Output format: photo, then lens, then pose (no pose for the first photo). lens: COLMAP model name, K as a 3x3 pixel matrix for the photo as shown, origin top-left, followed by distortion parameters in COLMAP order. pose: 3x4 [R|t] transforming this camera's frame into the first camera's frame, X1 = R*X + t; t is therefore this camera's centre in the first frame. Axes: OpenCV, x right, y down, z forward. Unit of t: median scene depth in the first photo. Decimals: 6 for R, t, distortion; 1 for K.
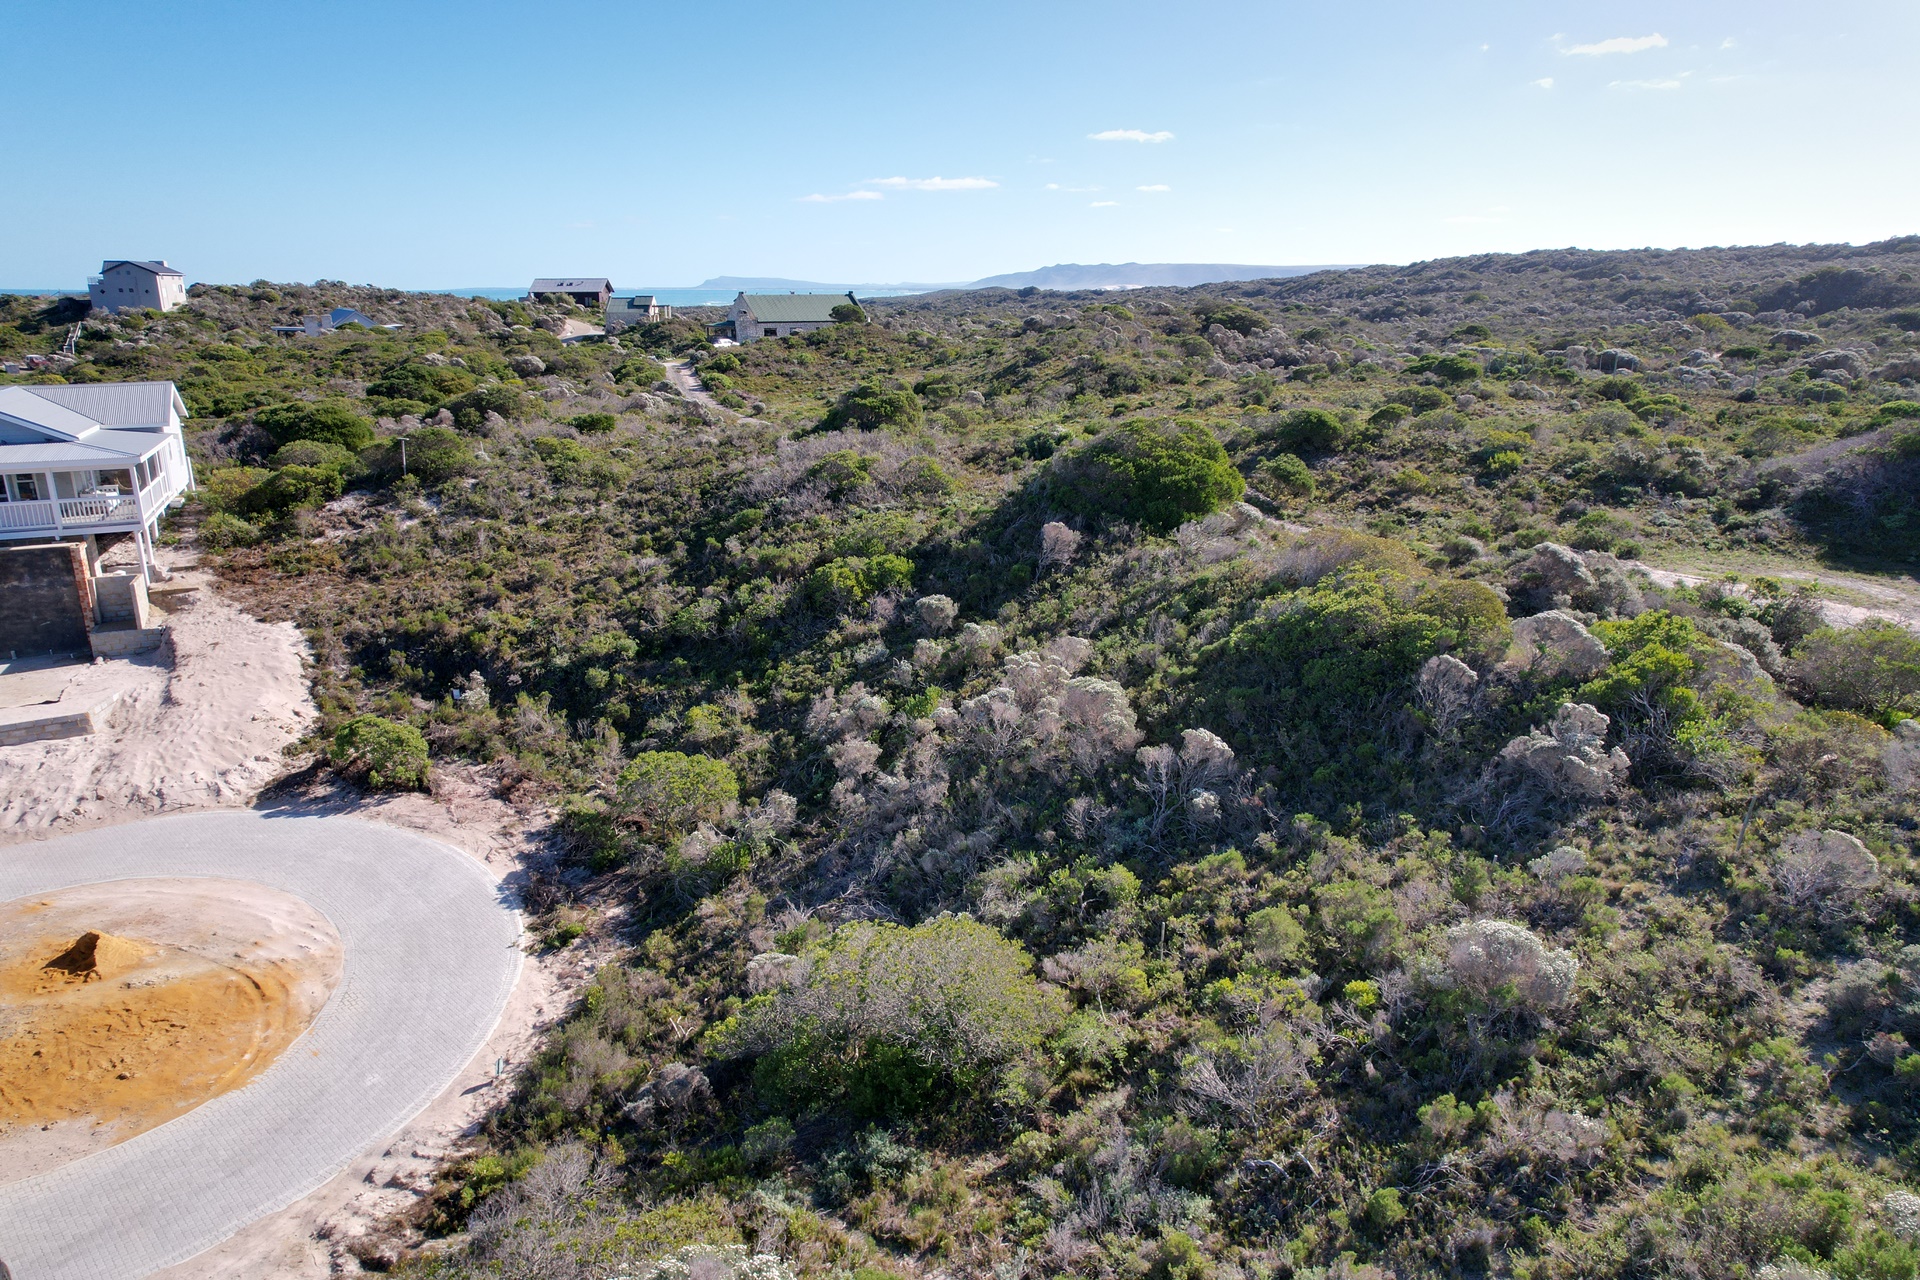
lens RADIAL K [[1227.7, 0, 958.8], [0, 1227.7, 632.0], [0, 0, 1]] dist [-0.075584, 0.071175]
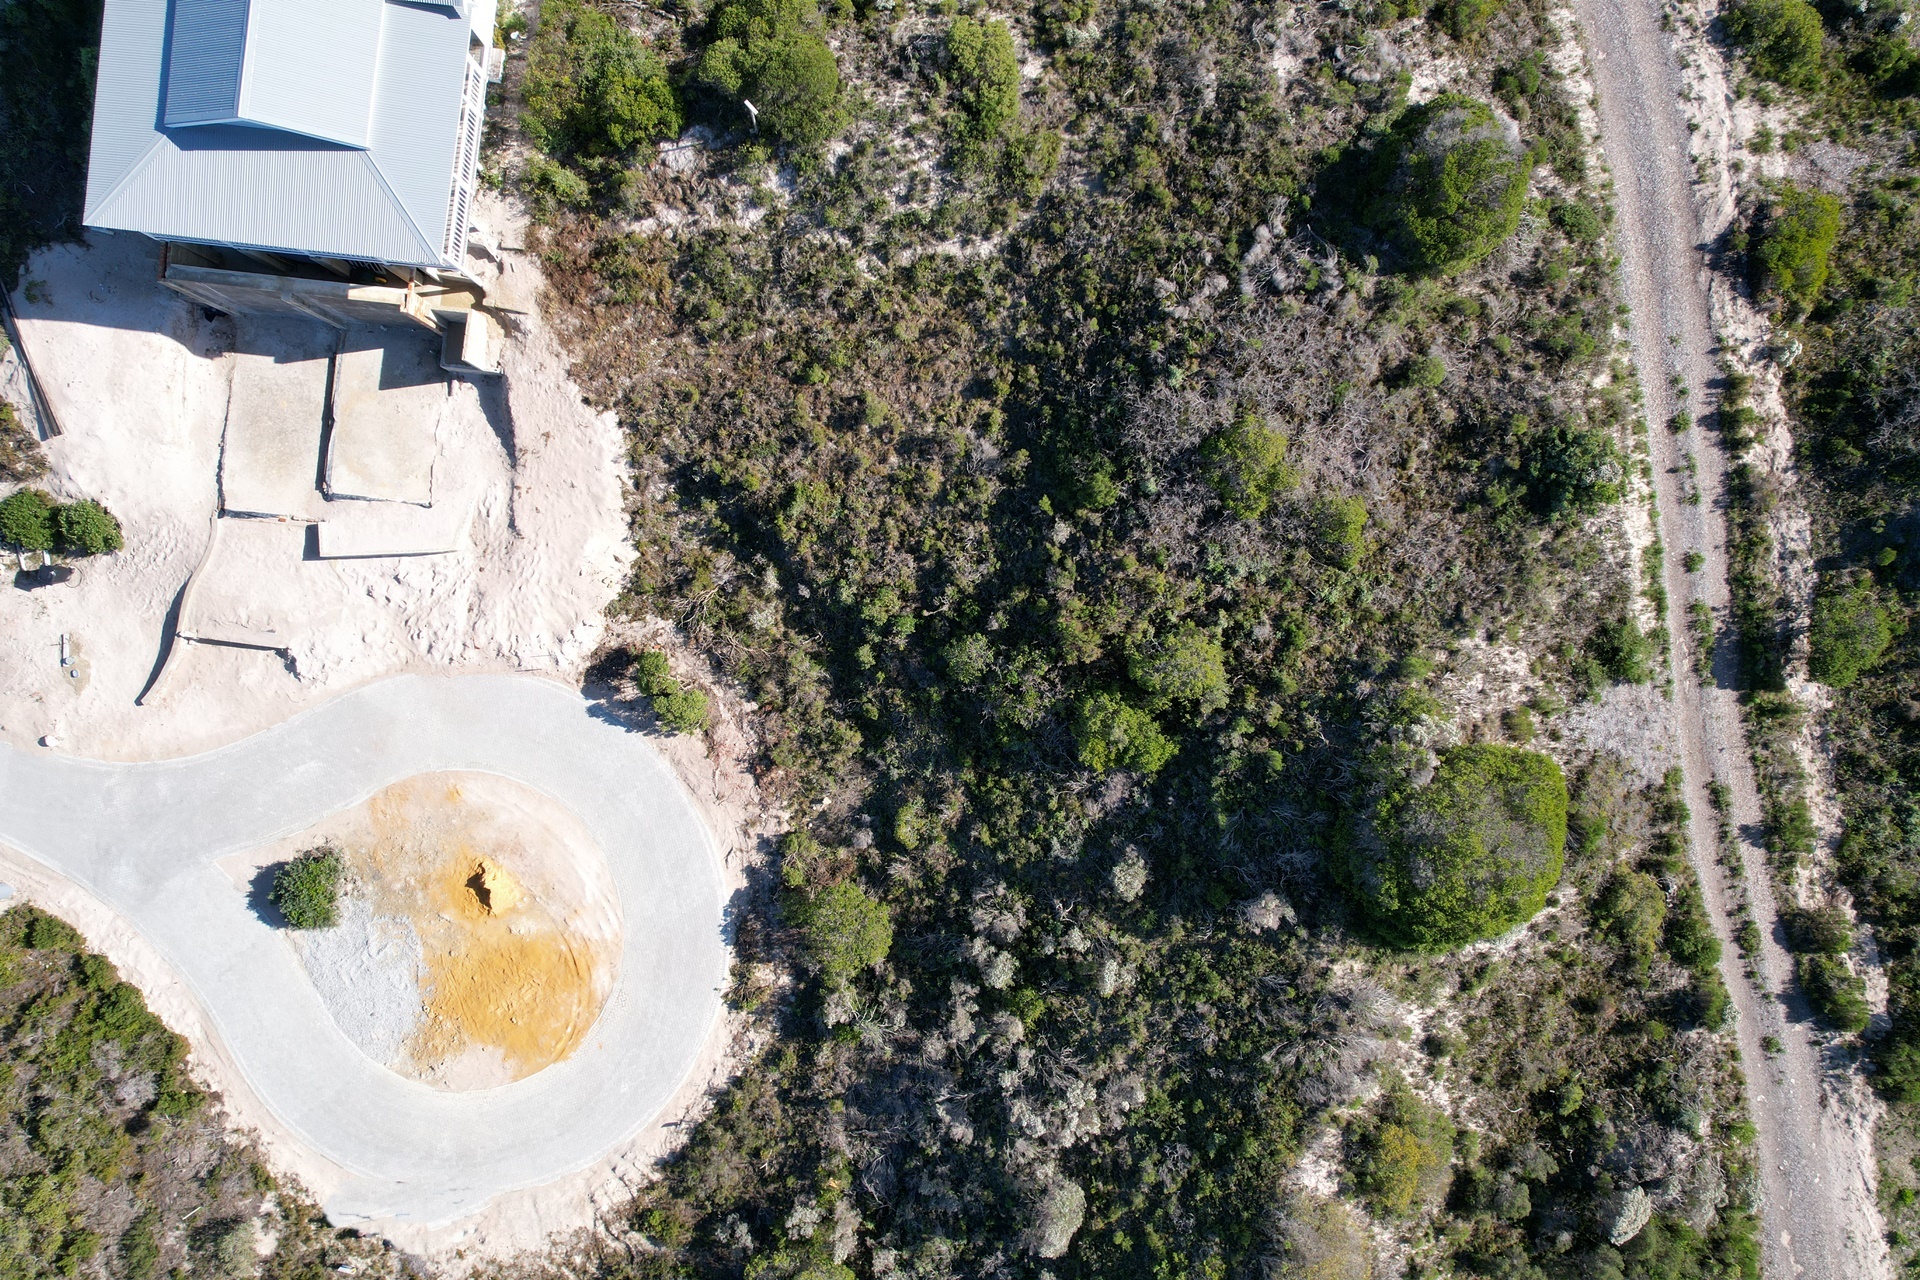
lens RADIAL K [[1227.7, 0, 958.8], [0, 1227.7, 632.0], [0, 0, 1]] dist [-0.075584, 0.071175]
pose [[0.852062, 0.523353, 0.009624, -0.236998], [-0.154940, 0.234607, 0.959663, -0.948859], [0.499985, -0.819183, 0.280988, 0.723362]]
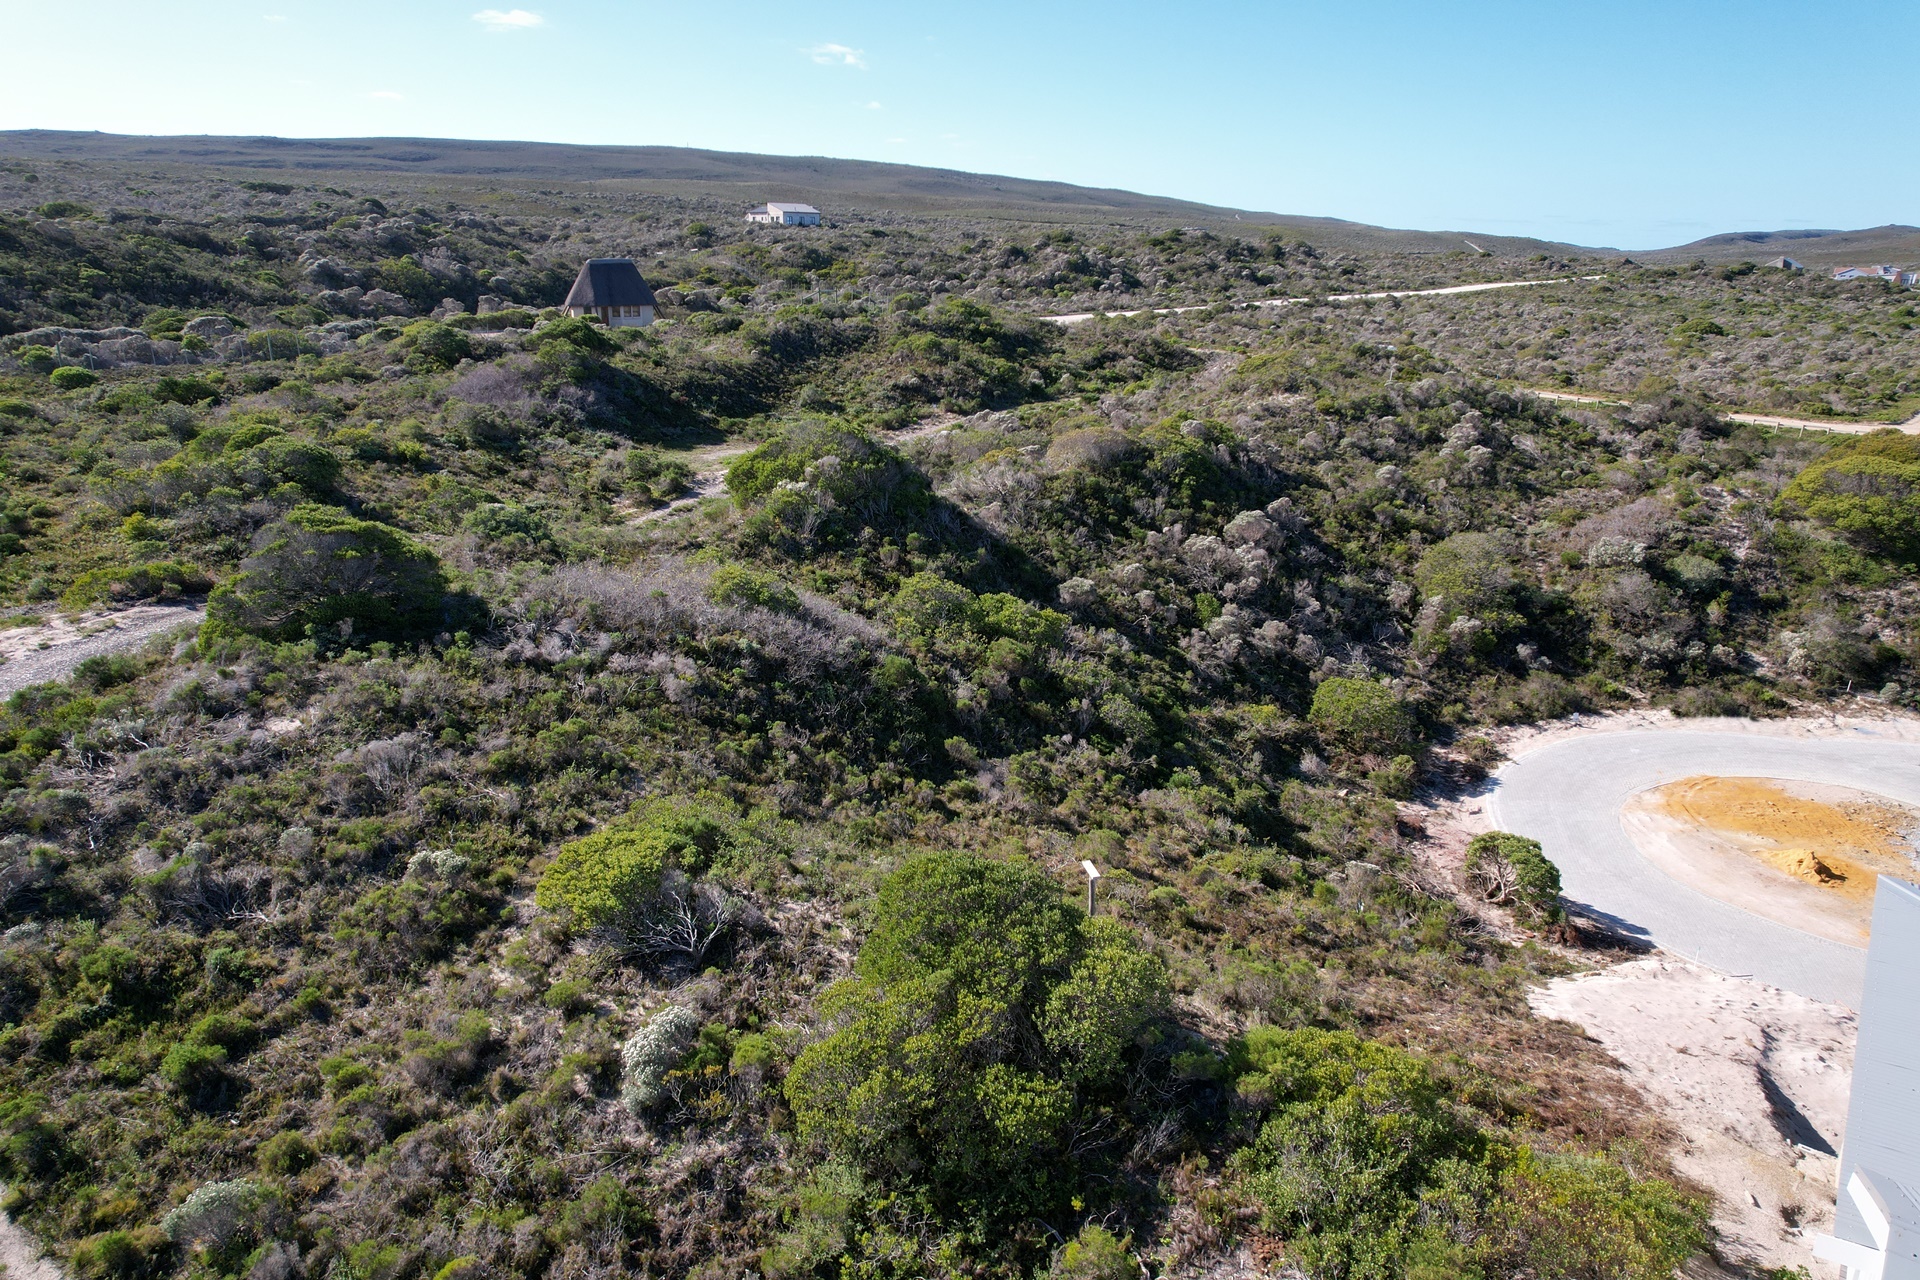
lens RADIAL K [[1226.1, 0, 957.6], [0, 1226.1, 634.8], [0, 0, 1]] dist [-0.049150, 0.004035]
pose [[-0.448537, -0.287668, 0.846204, -0.837621], [0.224626, 0.880114, 0.418261, -0.429350], [-0.865077, 0.377685, -0.330146, 1.332764]]
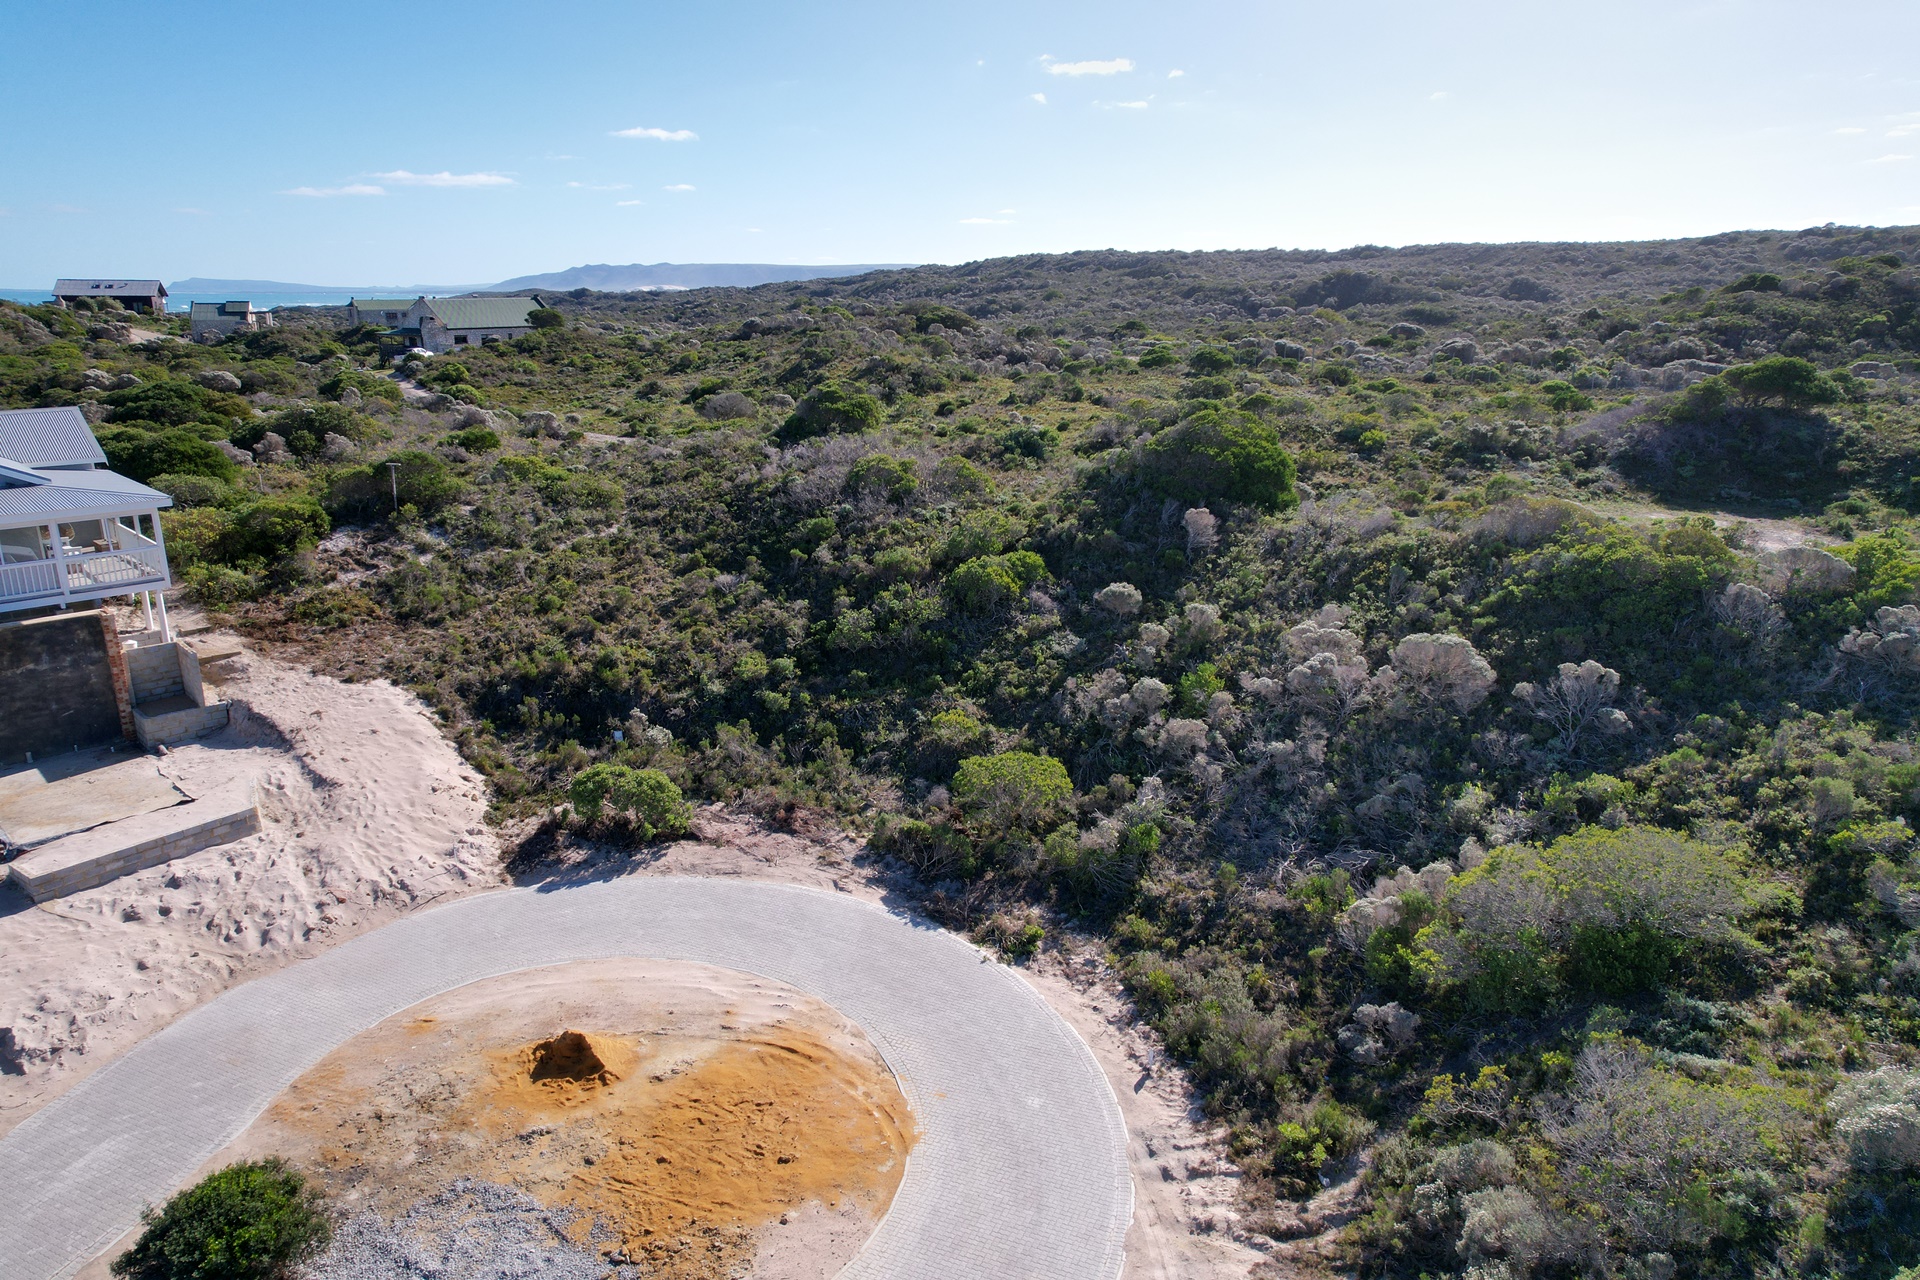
lens RADIAL K [[1227.7, 0, 958.8], [0, 1227.7, 632.0], [0, 0, 1]] dist [-0.075584, 0.071175]
pose [[0.934281, -0.096009, 0.343367, -0.464501], [0.096016, 0.995234, 0.017026, -0.017108], [-0.343365, 0.017061, 0.939047, 0.047235]]
